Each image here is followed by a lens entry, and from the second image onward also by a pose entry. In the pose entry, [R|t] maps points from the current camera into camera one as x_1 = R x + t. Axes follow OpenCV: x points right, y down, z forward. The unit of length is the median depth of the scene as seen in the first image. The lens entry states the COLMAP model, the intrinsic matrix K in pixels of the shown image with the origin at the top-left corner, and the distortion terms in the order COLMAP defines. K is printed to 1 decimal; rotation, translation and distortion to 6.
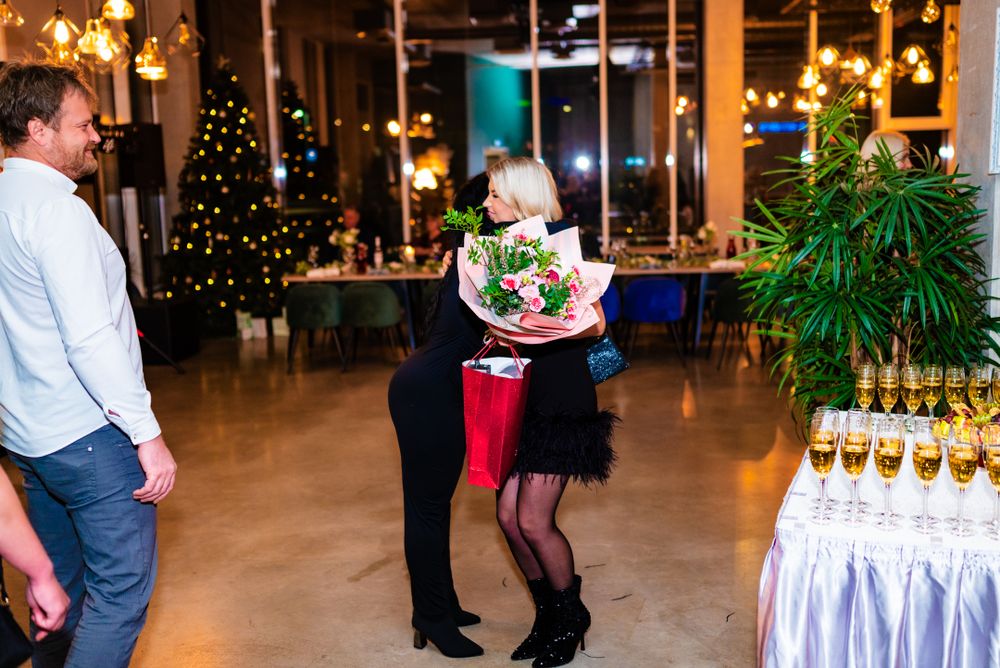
lens RADIAL K [[1012.0, 0, 500.0], [0, 1012.0, 334.0], [0, 0, 1]] dist [0.004406, 0.007255]
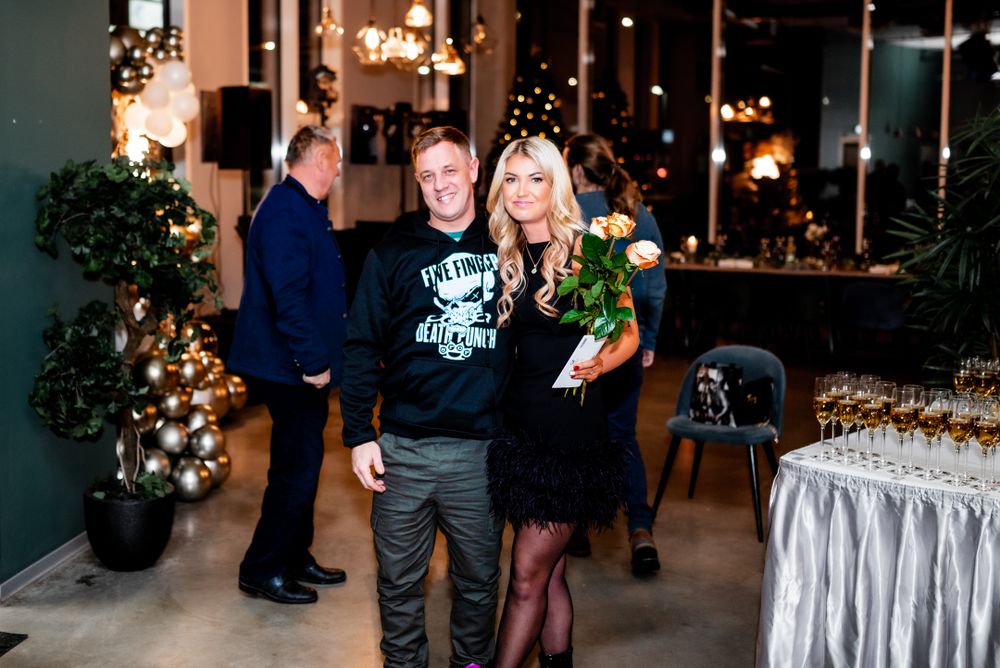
lens RADIAL K [[1167.7, 0, 427.8], [0, 1167.7, 269.0], [0, 0, 1]] dist [-0.000300, 0.014014]
pose [[0.923658, 0.061397, -0.378268, 0.107520], [-0.084184, 0.995479, -0.043983, 0.016149], [0.373857, 0.072469, 0.924651, -0.144495]]
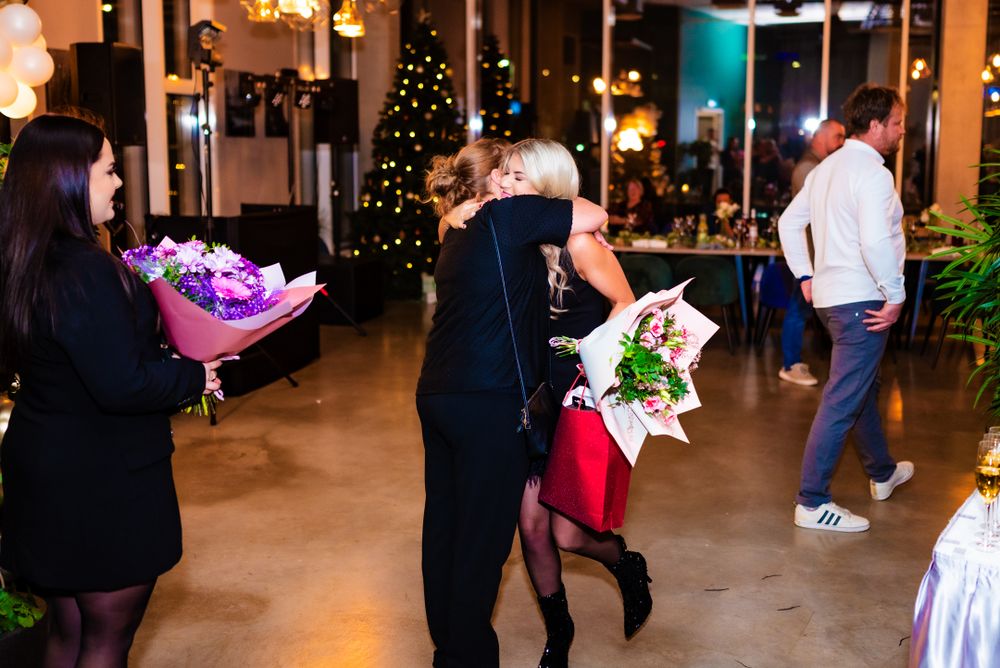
lens RADIAL K [[1096.1, 0, 541.1], [0, 1096.1, 301.5], [0, 0, 1]] dist [0.002655, 0.010192]
pose [[0.986920, 0.056819, -0.150869, 0.013059], [-0.057073, 0.998366, 0.002645, -0.006331], [0.150773, 0.006000, 0.988550, -0.020134]]
